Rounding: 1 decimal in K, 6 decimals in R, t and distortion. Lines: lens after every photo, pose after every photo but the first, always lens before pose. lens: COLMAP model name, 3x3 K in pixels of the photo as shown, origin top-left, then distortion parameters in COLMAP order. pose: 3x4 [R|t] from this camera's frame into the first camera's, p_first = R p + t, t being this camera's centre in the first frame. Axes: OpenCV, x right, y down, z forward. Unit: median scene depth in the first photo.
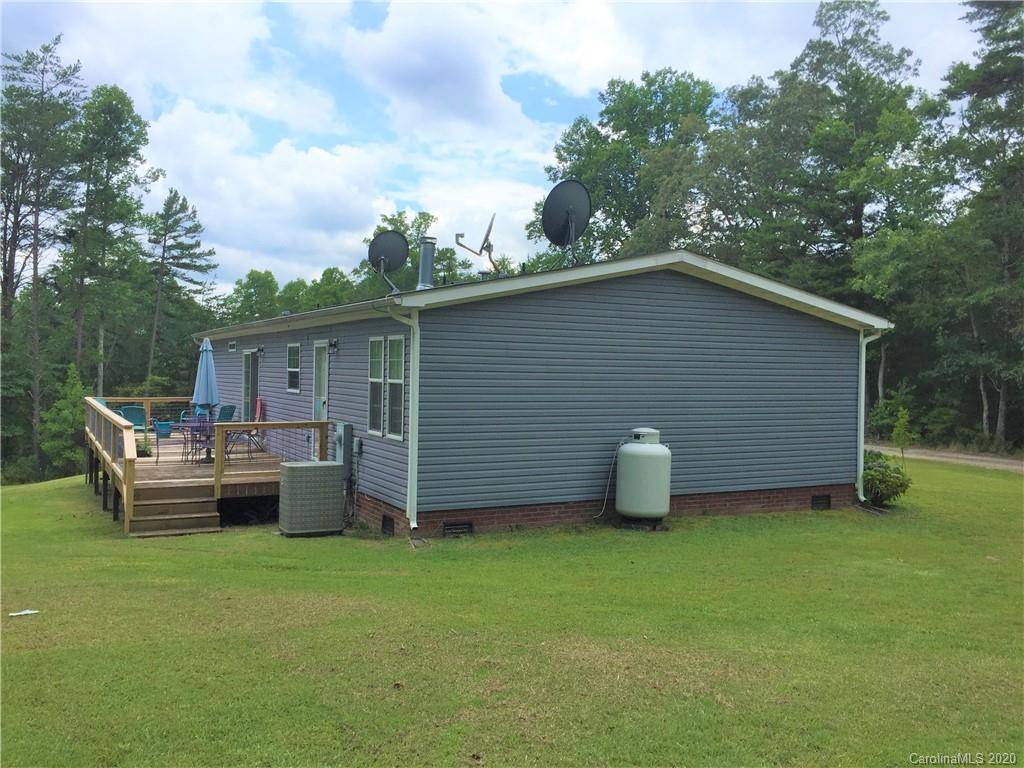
lens RADIAL K [[880.4, 0, 508.2], [0, 880.4, 382.0], [0, 0, 1]] dist [0.087064, -0.127117]
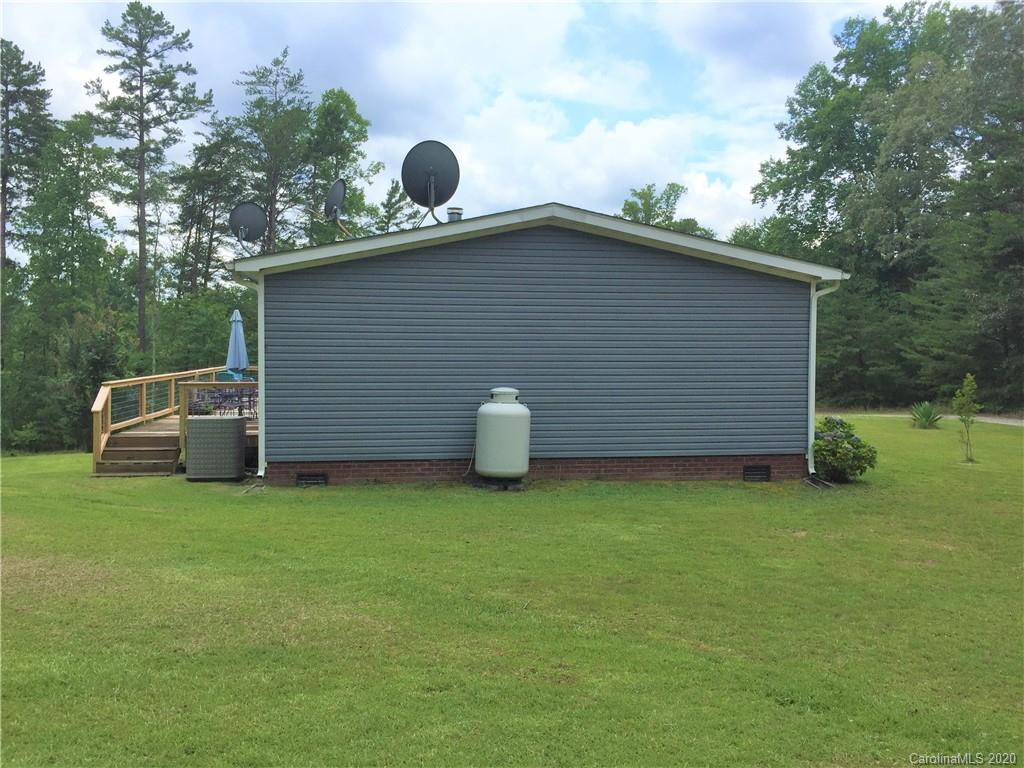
lens RADIAL K [[880.4, 0, 506.0], [0, 880.4, 390.7], [0, 0, 1]] dist [0.087064, -0.127117]
pose [[0.941914, 0.006989, -0.335782, 0.139068], [0.004805, 0.999401, 0.034279, 0.006043], [0.335820, -0.033901, 0.941316, 0.019572]]
